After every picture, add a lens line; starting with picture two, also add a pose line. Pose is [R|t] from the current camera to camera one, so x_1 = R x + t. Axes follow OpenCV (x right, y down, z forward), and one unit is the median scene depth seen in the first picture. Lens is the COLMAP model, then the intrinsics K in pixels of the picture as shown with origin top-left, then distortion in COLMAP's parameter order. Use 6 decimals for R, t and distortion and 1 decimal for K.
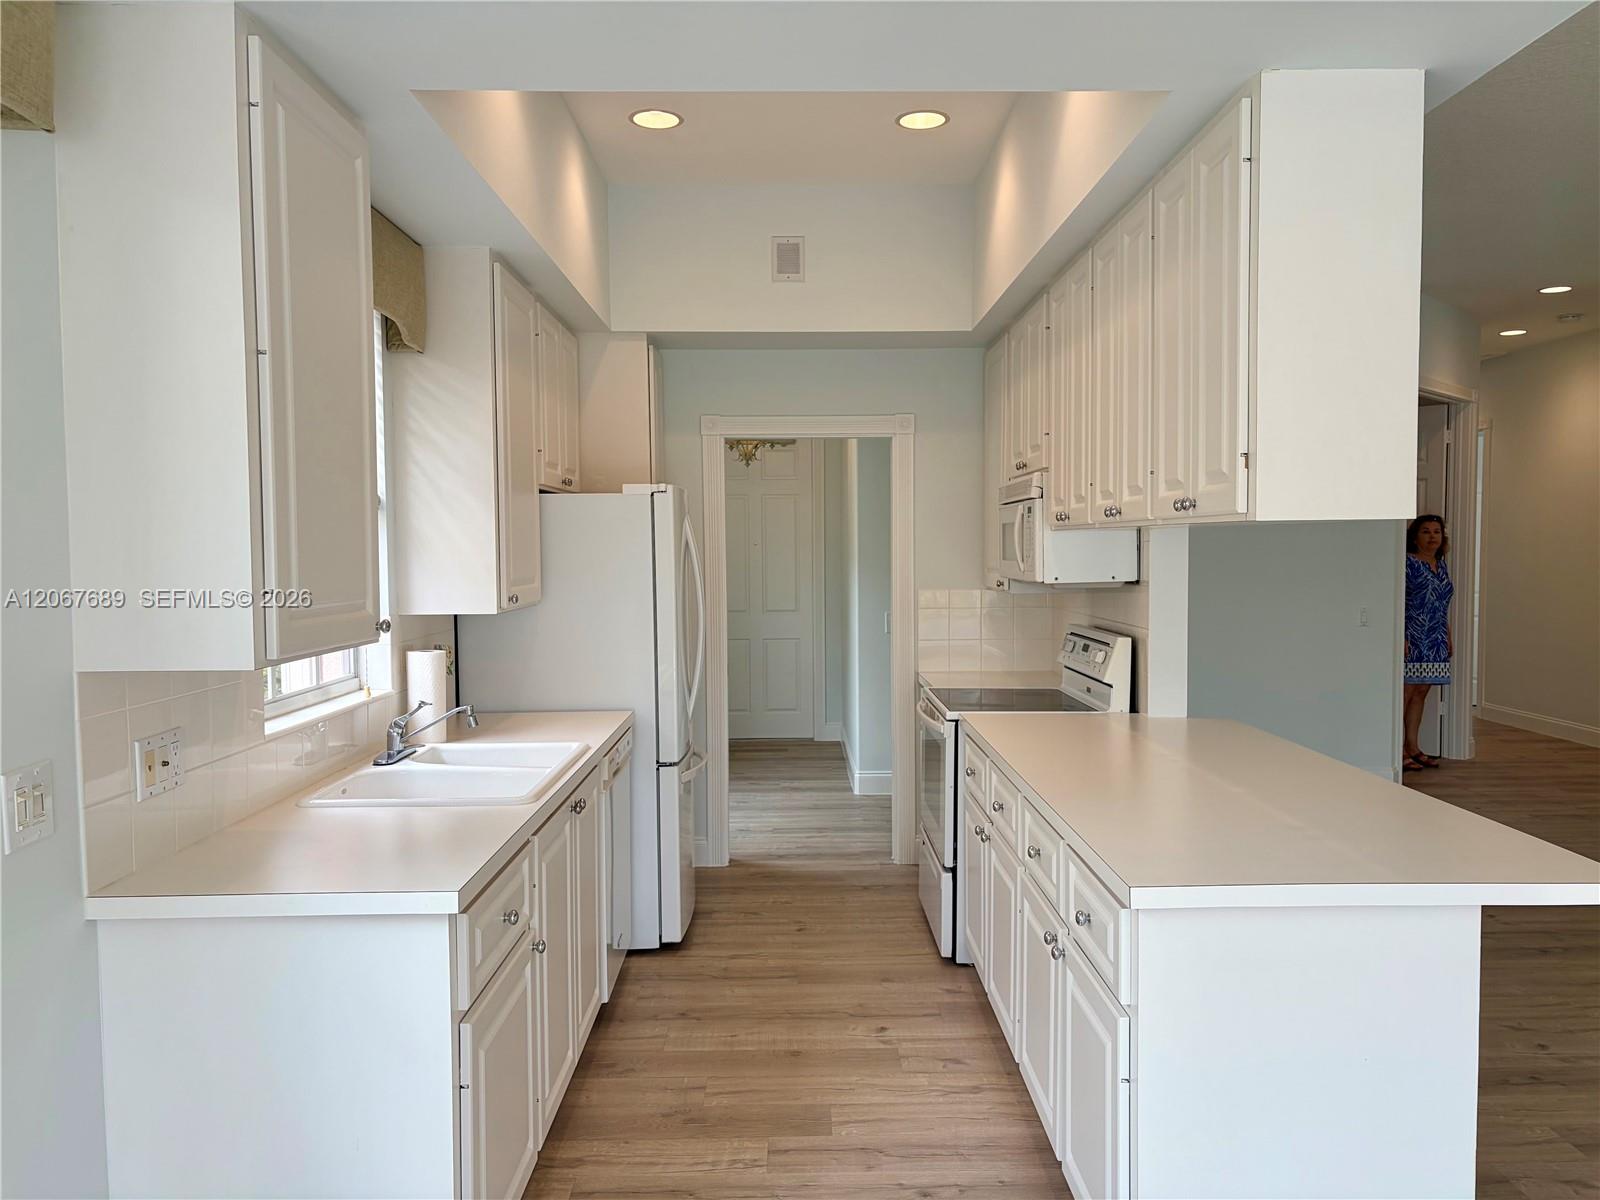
lens RADIAL K [[1213.2, 0, 800.3], [0, 1213.2, 606.5], [0, 0, 1]] dist [0.036281, -0.047398]
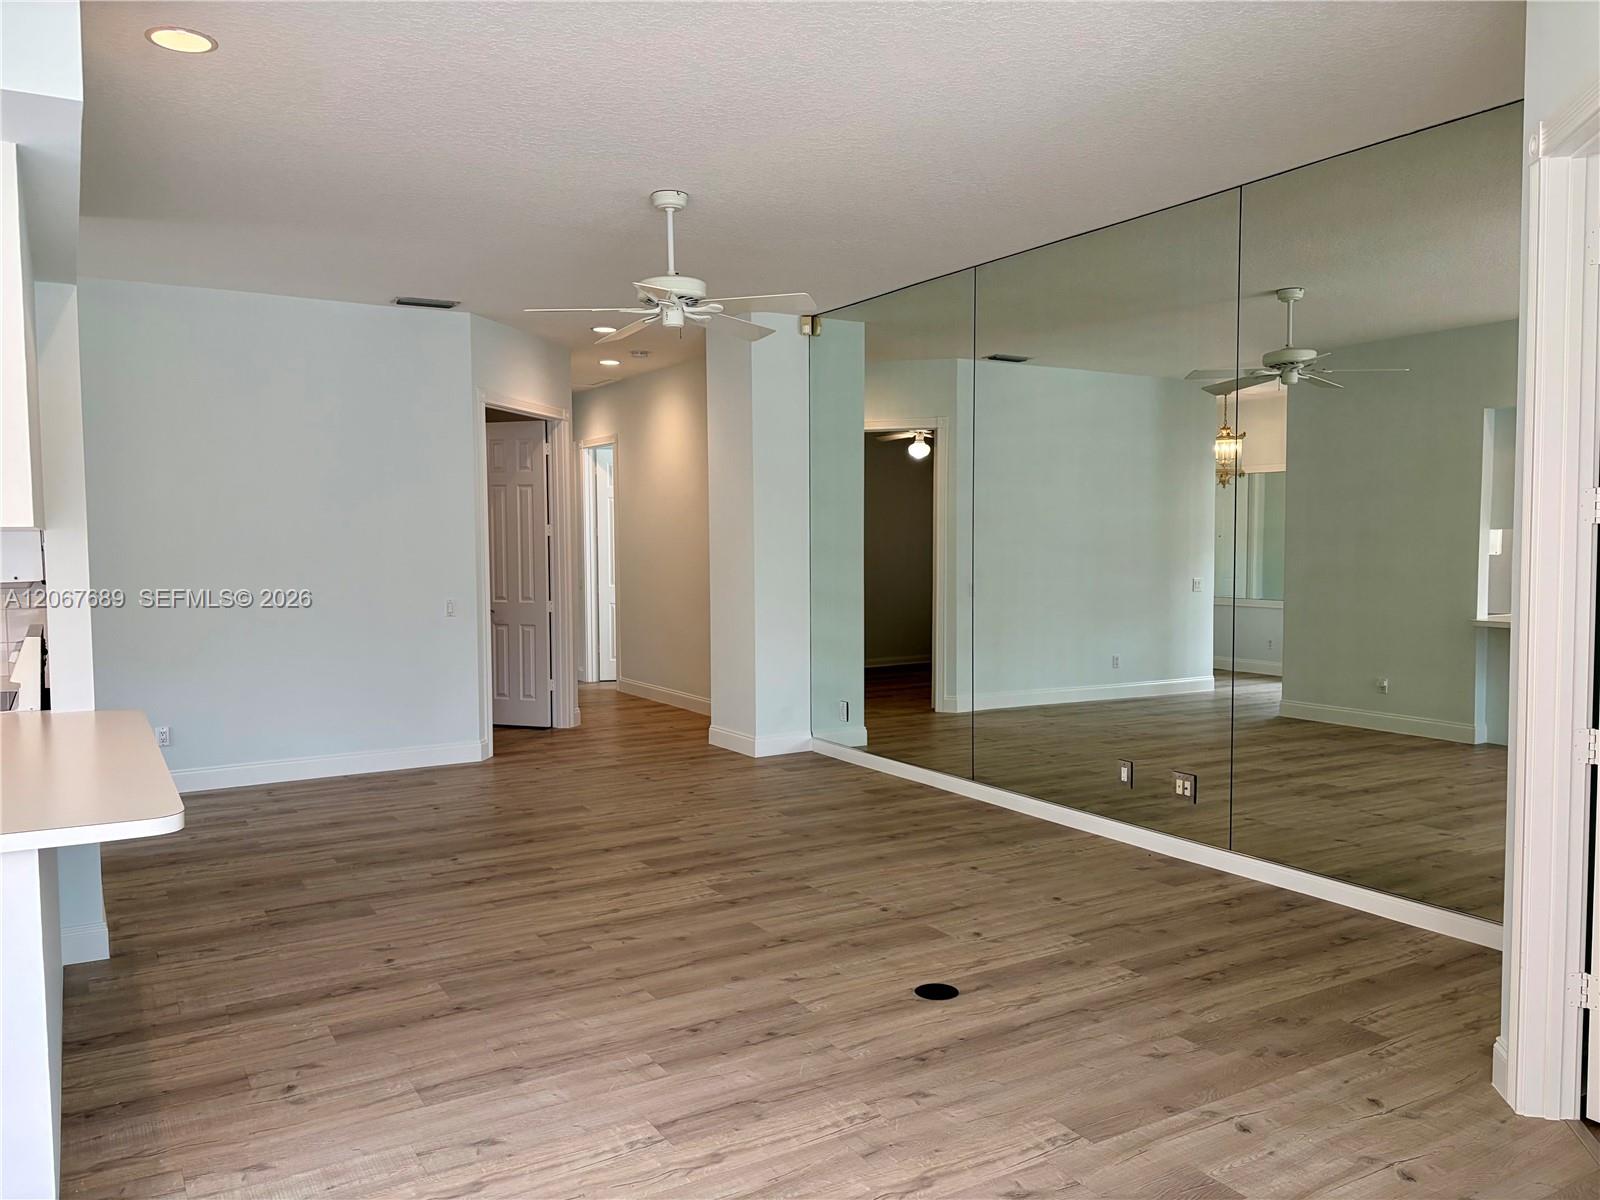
lens RADIAL K [[1213.2, 0, 798.4], [0, 1213.2, 594.2], [0, 0, 1]] dist [0.036281, -0.047398]
pose [[0.861975, -0.021061, 0.506514, 0.302072], [0.023619, 0.999720, 0.001375, 0.004101], [-0.506401, 0.010778, 0.862231, -0.216574]]
